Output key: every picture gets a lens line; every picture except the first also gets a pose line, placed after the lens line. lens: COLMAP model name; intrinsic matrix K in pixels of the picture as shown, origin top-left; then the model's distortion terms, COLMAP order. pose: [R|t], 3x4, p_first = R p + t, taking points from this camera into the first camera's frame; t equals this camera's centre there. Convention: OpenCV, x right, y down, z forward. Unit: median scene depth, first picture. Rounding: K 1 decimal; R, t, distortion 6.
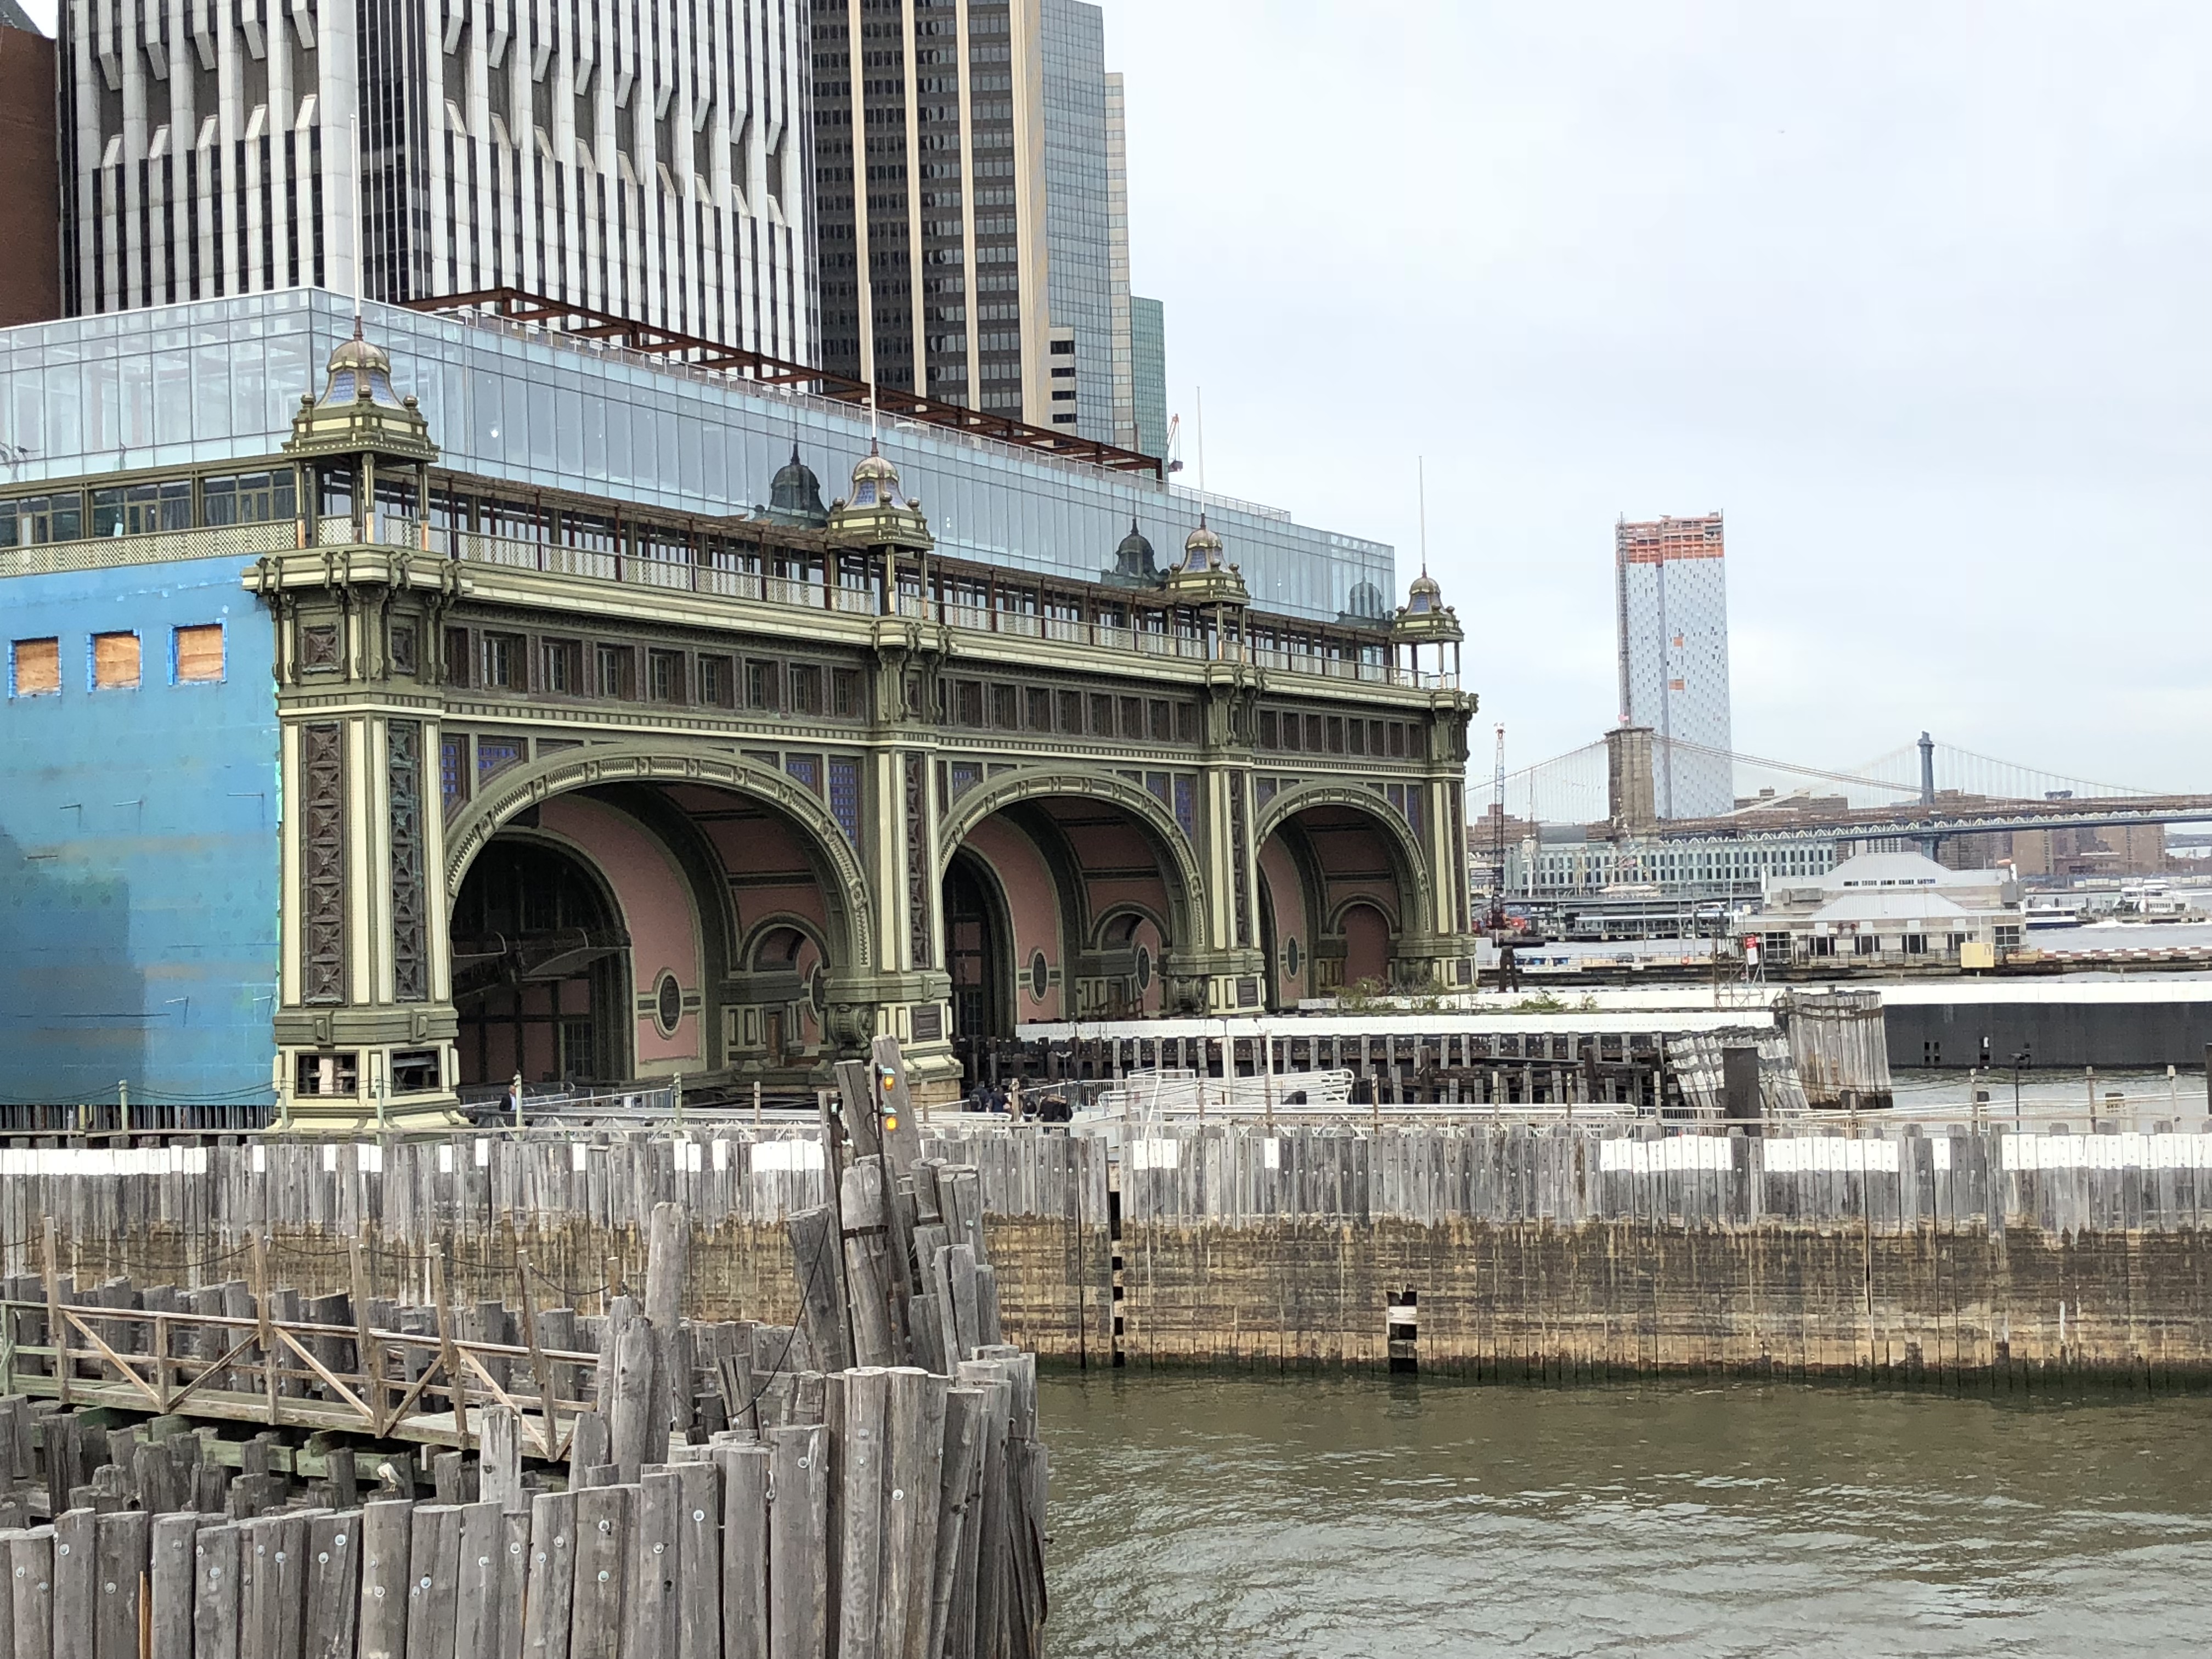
lens RADIAL K [[3248.7, 0, 1105.0], [0, 3248.7, 819.7], [0, 0, 1]] dist [0.100373, 0.000000]
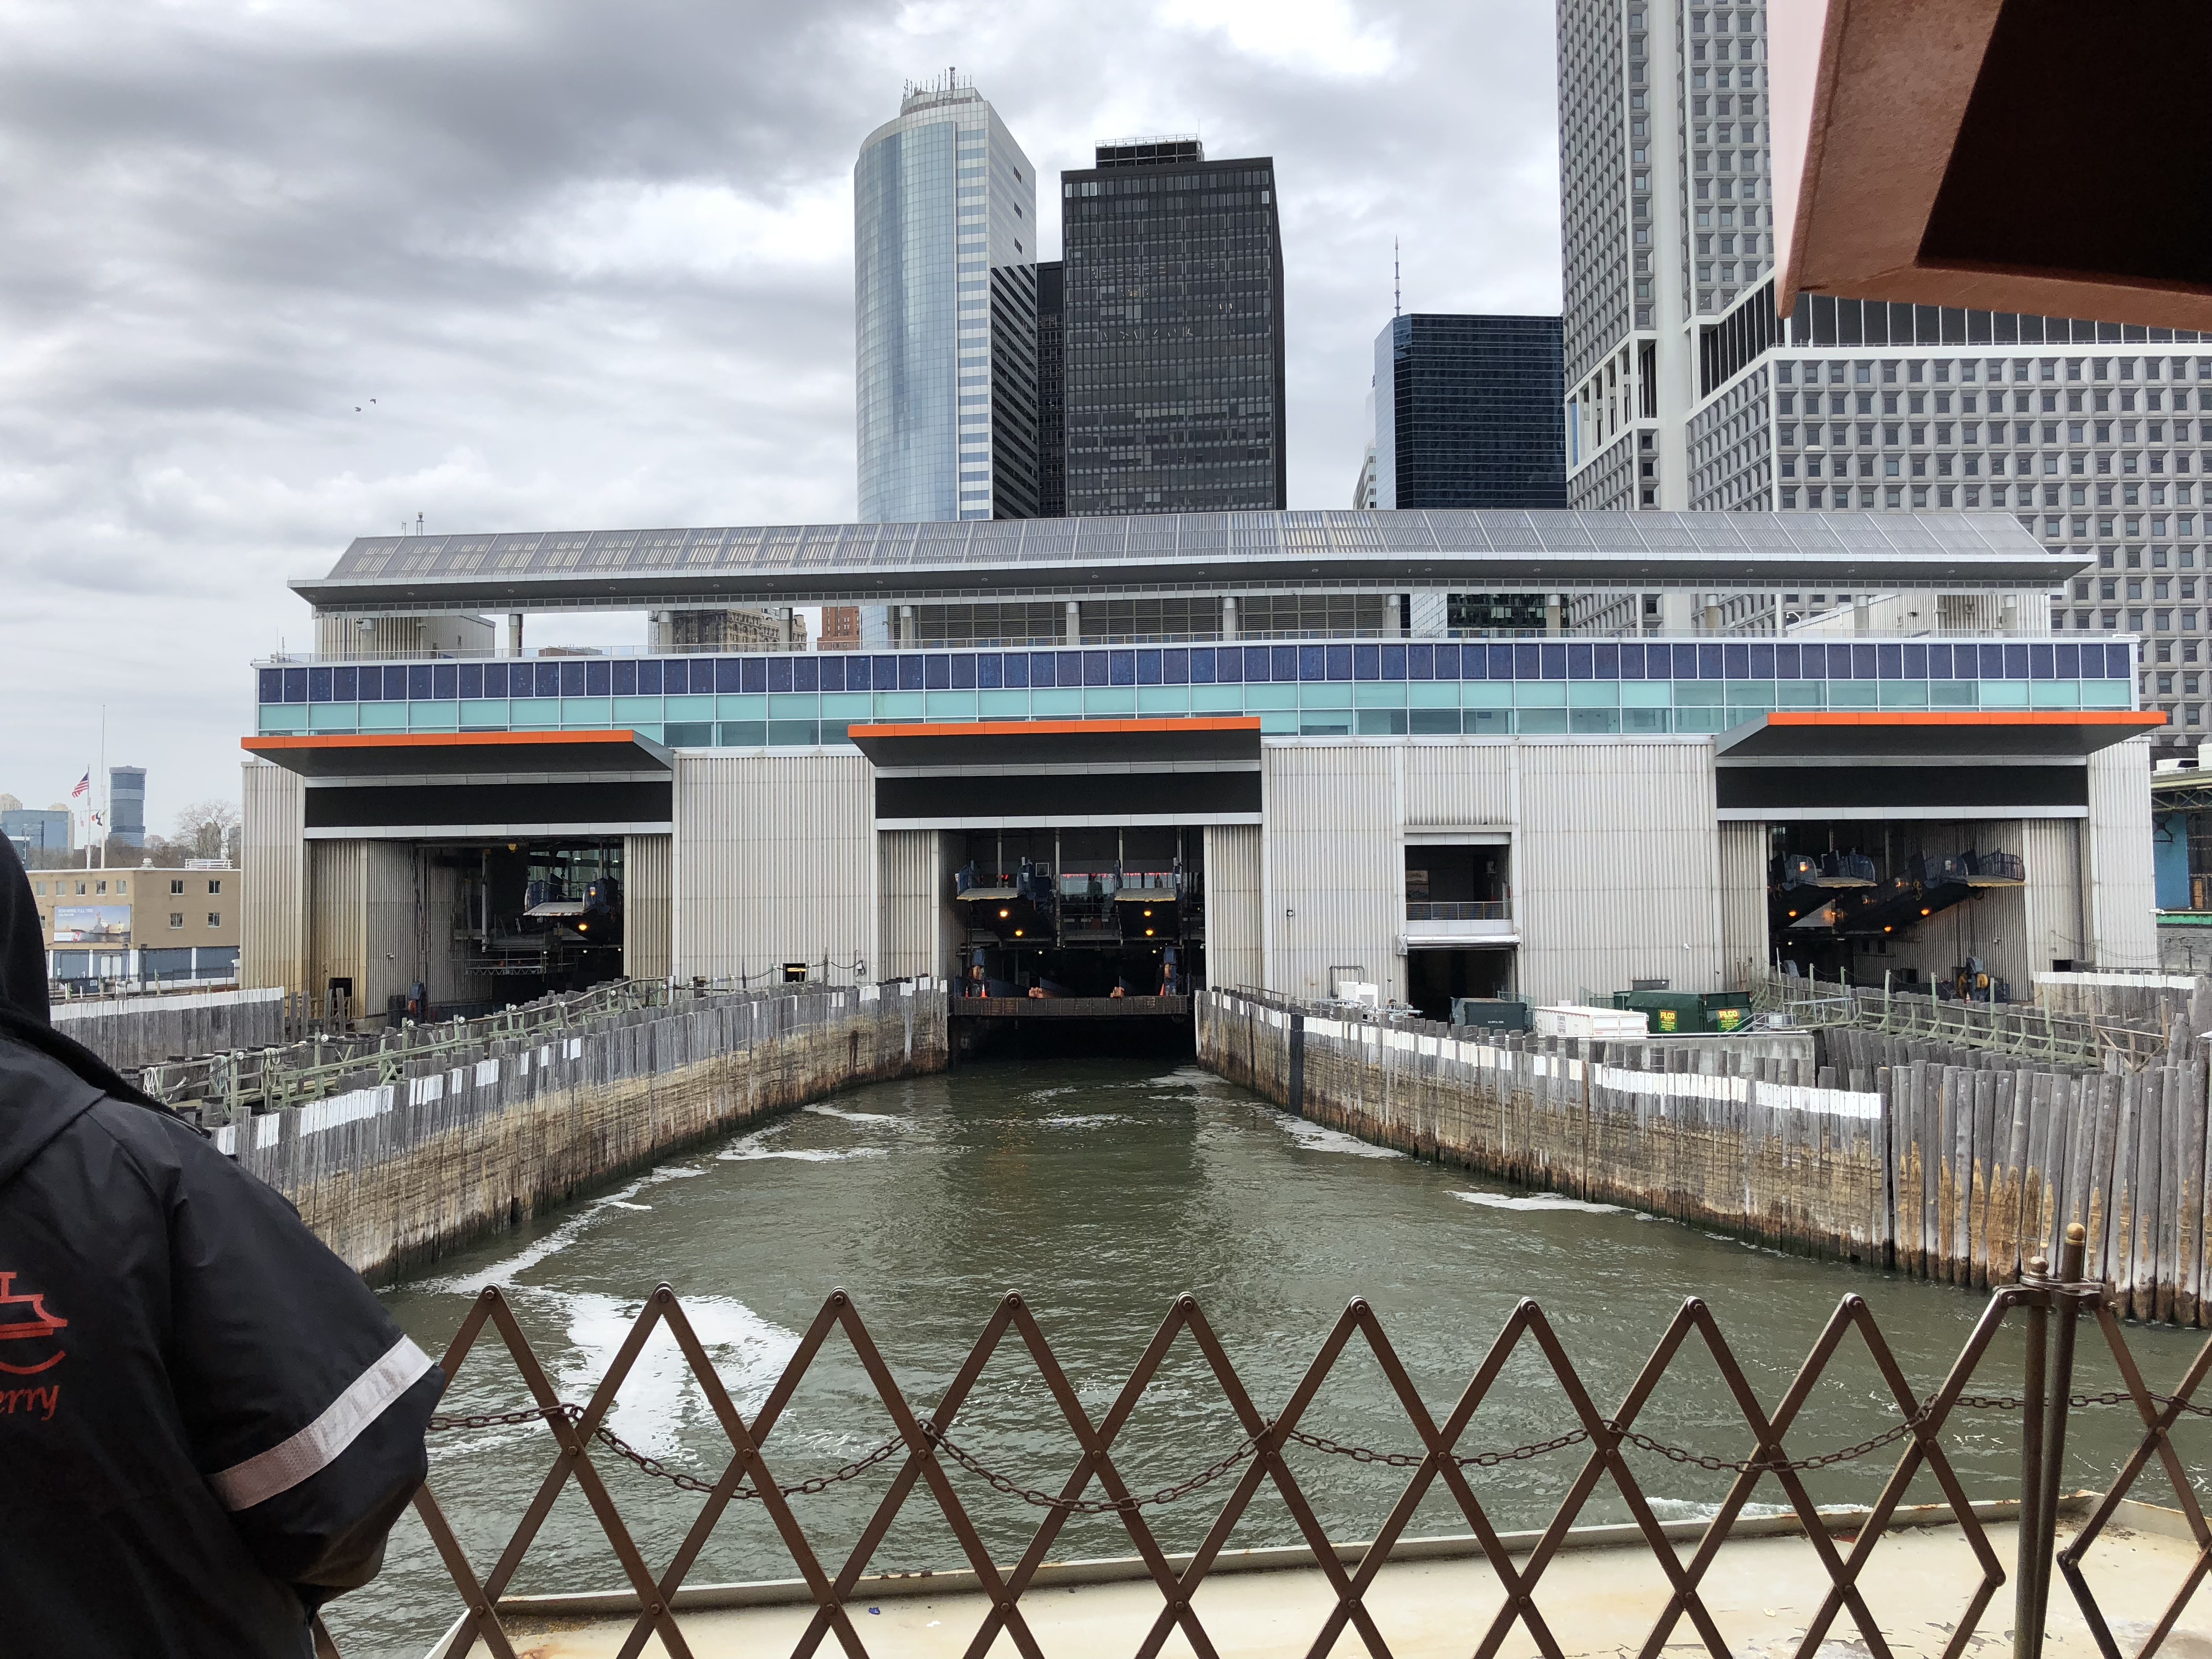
lens RADIAL K [[1809.5, 0, 1105.9], [0, 1809.5, 824.2], [0, 0, 1]] dist [0.053775, -0.056938]
pose [[0.536499, -0.009010, -0.843853, 0.286075], [0.017838, 0.999841, 0.000665, -0.006423], [0.843712, -0.015409, 0.536574, -0.207005]]
